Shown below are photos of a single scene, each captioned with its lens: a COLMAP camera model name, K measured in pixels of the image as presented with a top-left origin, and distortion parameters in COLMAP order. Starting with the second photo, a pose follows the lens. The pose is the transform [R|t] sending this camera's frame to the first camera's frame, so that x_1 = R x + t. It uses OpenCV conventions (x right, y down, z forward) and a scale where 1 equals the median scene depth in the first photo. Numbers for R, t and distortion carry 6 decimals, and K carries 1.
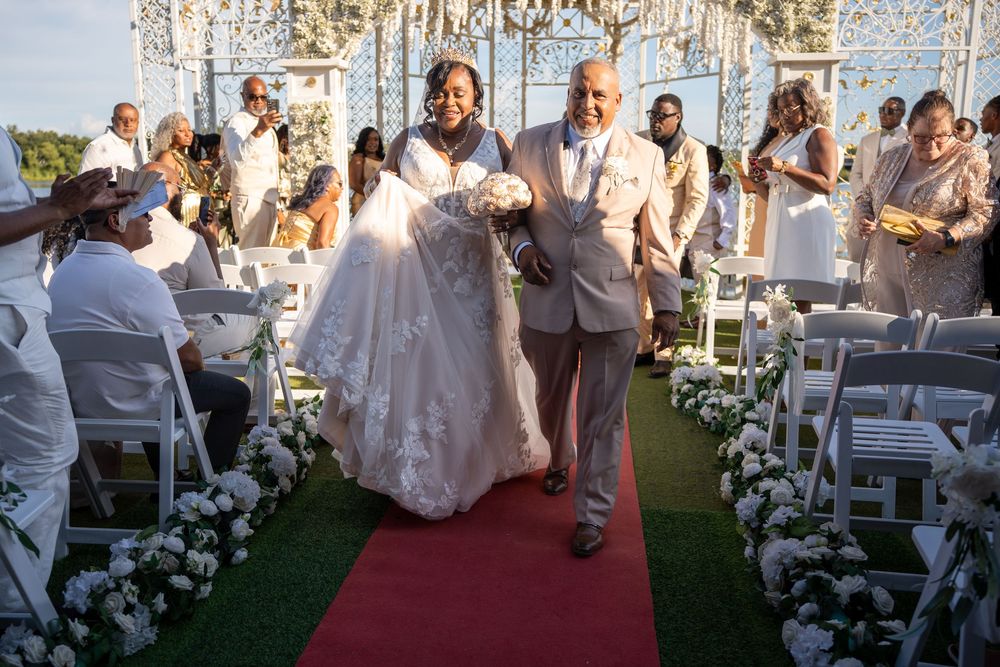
lens RADIAL K [[843.2, 0, 470.0], [0, 843.2, 312.2], [0, 0, 1]] dist [-0.021514, 0.045352]
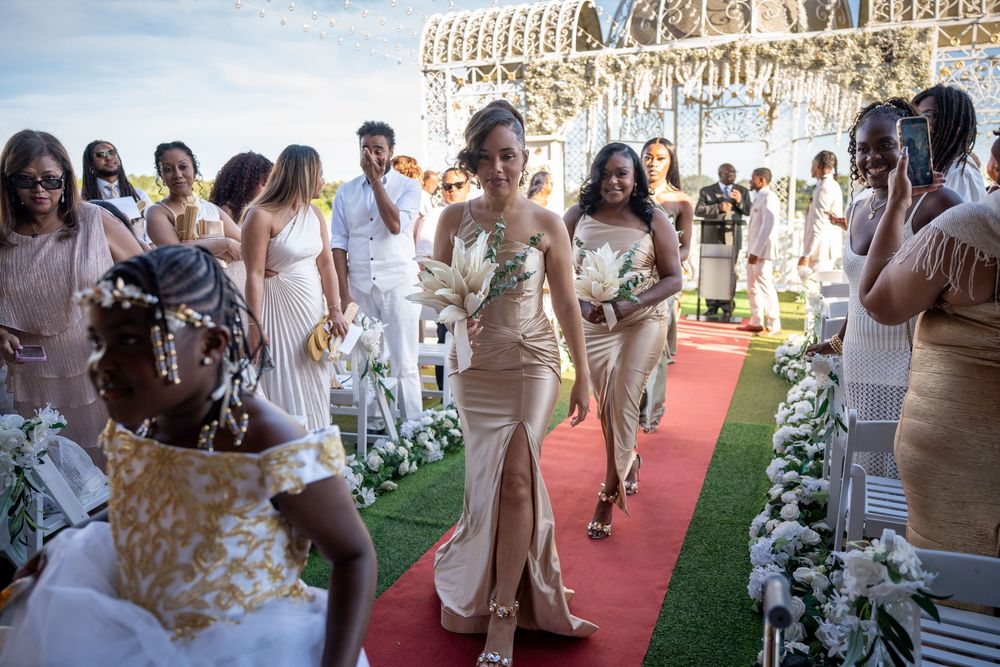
lens RADIAL K [[720.3, 0, 523.2], [0, 720.3, 321.2], [0, 0, 1]] dist [-0.046160, 0.055681]
pose [[0.976063, 0.014294, -0.217018, 0.056735], [-0.015955, 0.999855, -0.005906, 0.025214], [0.216903, 0.009227, 0.976150, -0.205711]]
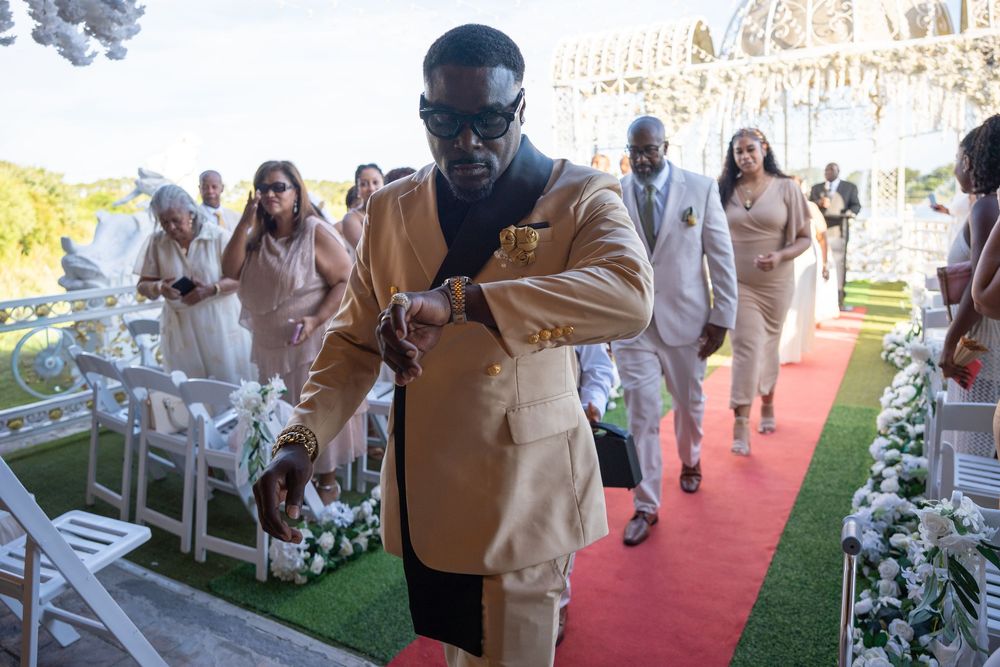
lens RADIAL K [[675.7, 0, 540.2], [0, 675.7, 268.1], [0, 0, 1]] dist [-0.090031, 0.061635]
pose [[0.932390, -0.001267, -0.361453, 0.062953], [-0.022187, 0.997908, -0.060731, 0.022227], [0.360773, 0.064644, 0.930411, -0.248073]]
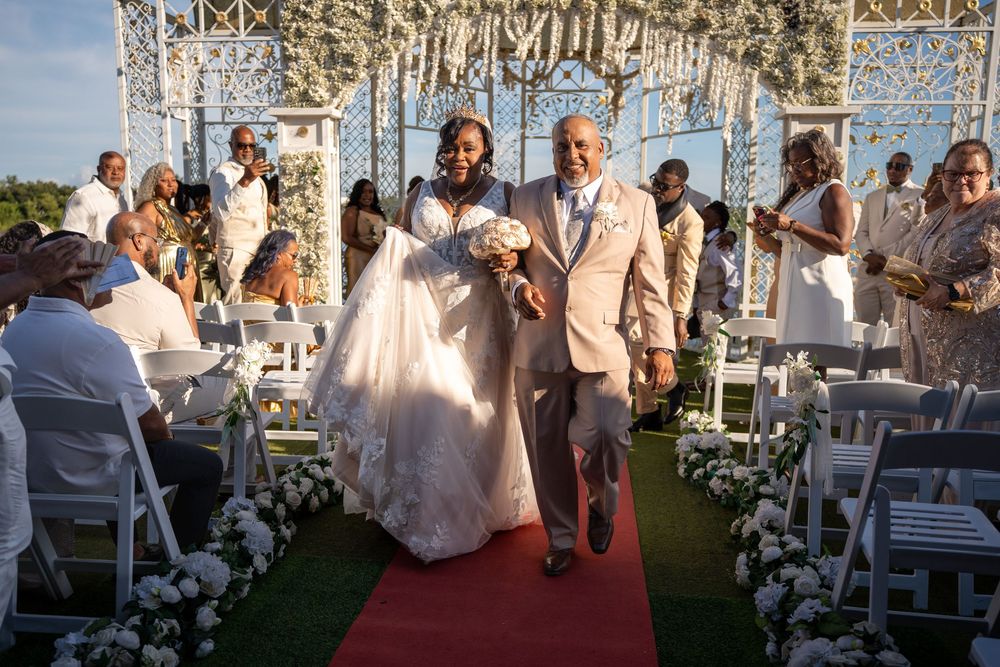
lens RADIAL K [[842.8, 0, 468.6], [0, 842.8, 348.9], [0, 0, 1]] dist [-0.007780, 0.011090]
pose [[0.999962, 0.008491, 0.001842, 0.001724], [-0.008451, 0.999750, -0.020720, -0.005875], [-0.002017, 0.020704, 0.999784, 0.038738]]
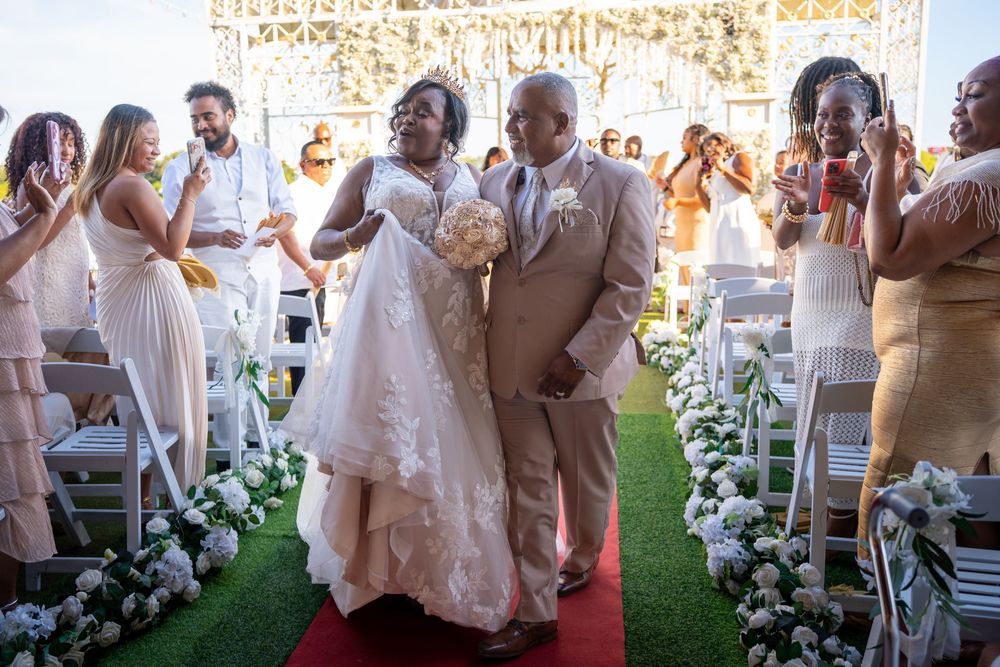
lens RADIAL K [[843.2, 0, 470.0], [0, 843.2, 312.2], [0, 0, 1]] dist [-0.021514, 0.045352]
pose [[0.999733, -0.022283, -0.006184, -0.019124], [0.022136, 0.999495, -0.022805, 0.038048], [0.006689, 0.022662, 0.999721, -0.244383]]
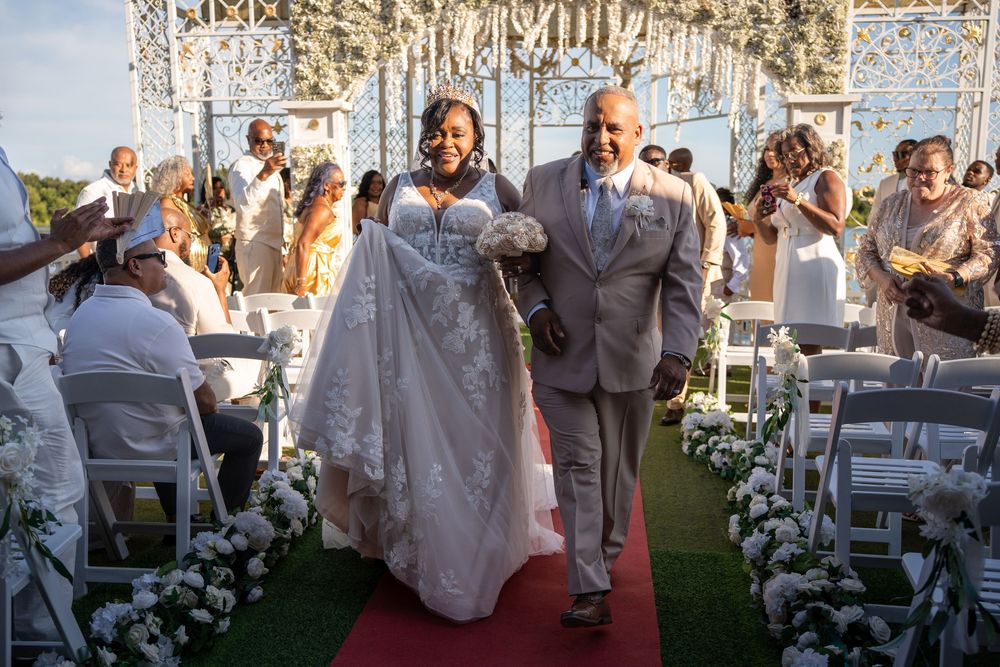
lens RADIAL K [[888.2, 0, 482.7], [0, 888.2, 355.8], [0, 0, 1]] dist [-0.009490, 0.004127]
pose [[0.999960, -0.003700, 0.008116, -0.002059], [0.003764, 0.999963, -0.007773, 0.004047], [-0.008087, 0.007803, 0.999937, -0.030181]]
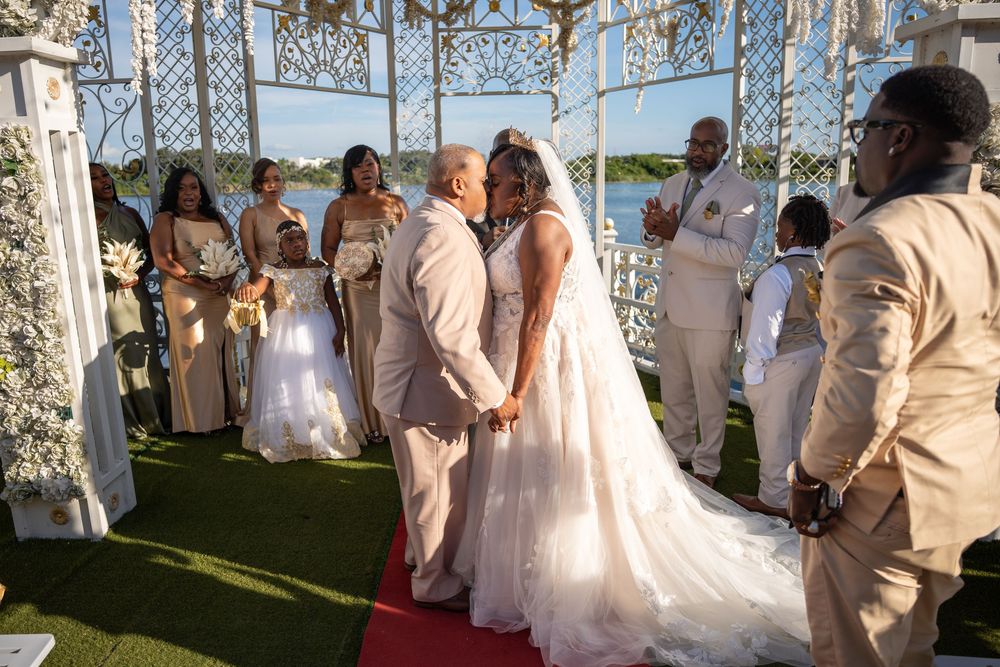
lens RADIAL K [[876.7, 0, 486.3], [0, 876.7, 460.2], [0, 0, 1]] dist [-0.166157, 0.171000]
pose [[0.997327, -0.042855, 0.059188, 0.067986], [0.037028, 0.994668, 0.096249, -0.043397], [-0.062998, -0.093800, 0.993596, 0.346395]]
